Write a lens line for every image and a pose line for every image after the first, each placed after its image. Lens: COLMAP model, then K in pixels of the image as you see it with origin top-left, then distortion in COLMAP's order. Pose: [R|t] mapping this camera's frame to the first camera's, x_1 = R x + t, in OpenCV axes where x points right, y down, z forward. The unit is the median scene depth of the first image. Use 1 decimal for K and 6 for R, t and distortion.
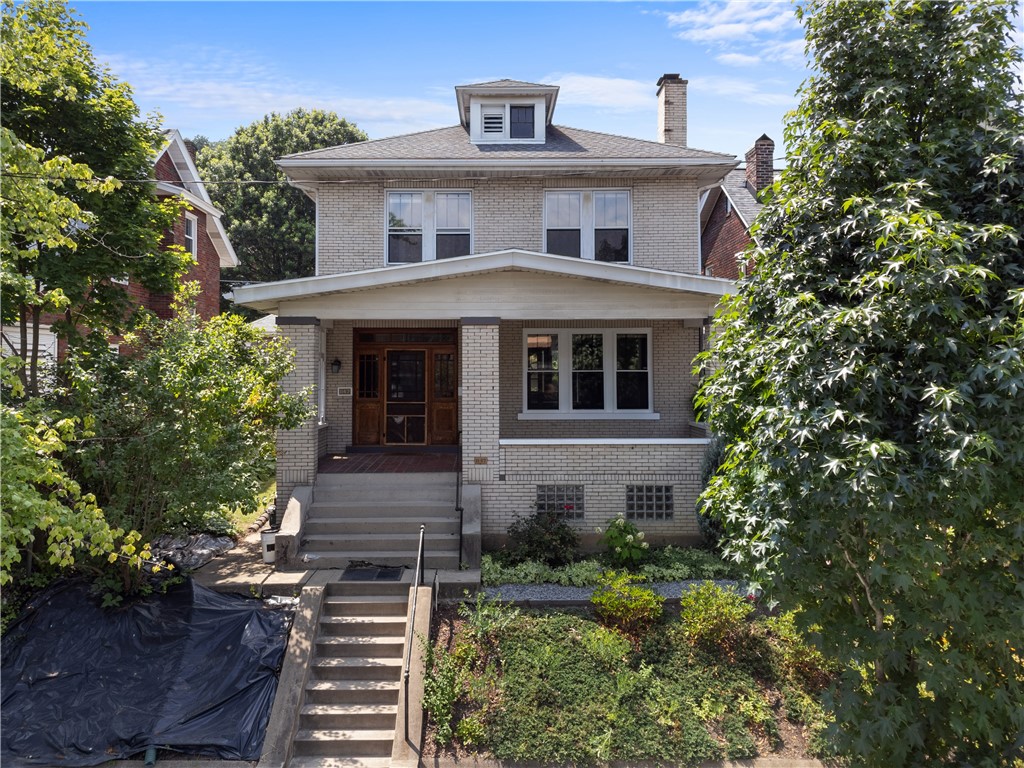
lens RADIAL K [[820.3, 0, 486.4], [0, 820.3, 347.9], [0, 0, 1]] dist [0.003714, 0.022309]
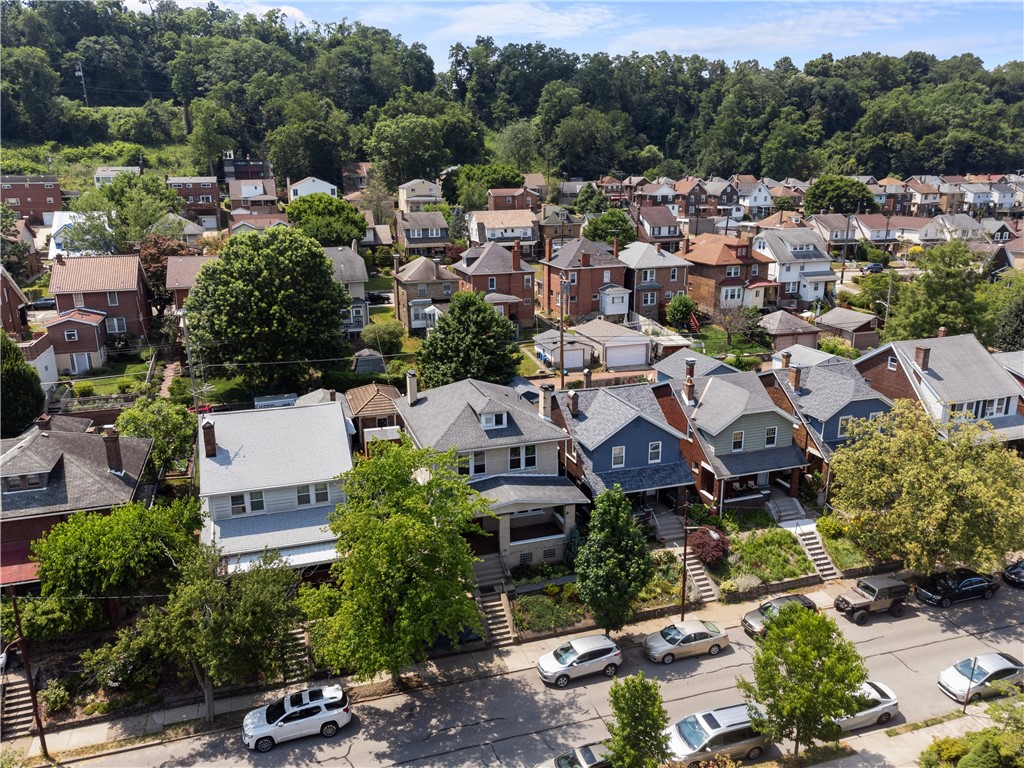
lens RADIAL K [[820.3, 0, 510.4], [0, 820.3, 385.1], [0, 0, 1]] dist [0.003714, 0.022309]
pose [[0.951277, -0.088517, 0.295358, -0.980498], [-0.003707, 0.954554, 0.298014, -1.620117], [-0.308315, -0.284589, 0.907718, -2.051149]]
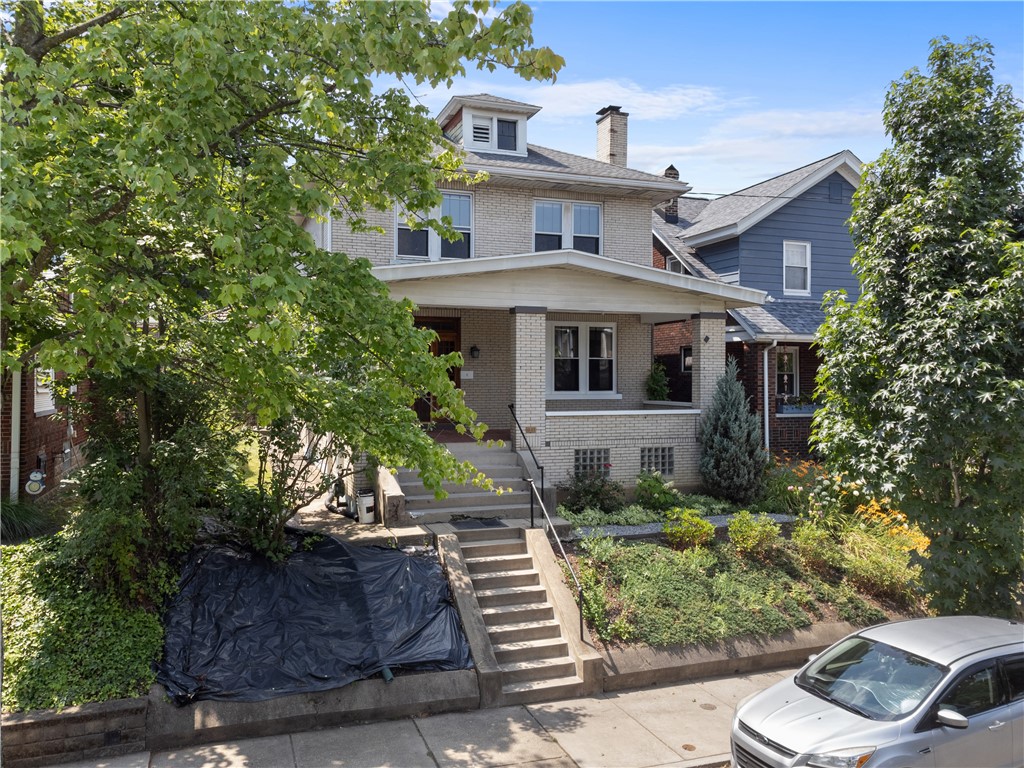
lens RADIAL K [[820.3, 0, 511.1], [0, 820.3, 381.8], [0, 0, 1]] dist [0.003714, 0.022309]
pose [[0.938149, 0.003089, 0.346219, -0.440469], [-0.014686, 0.999415, 0.030880, 0.034176], [-0.345921, -0.034054, 0.937645, -0.081256]]
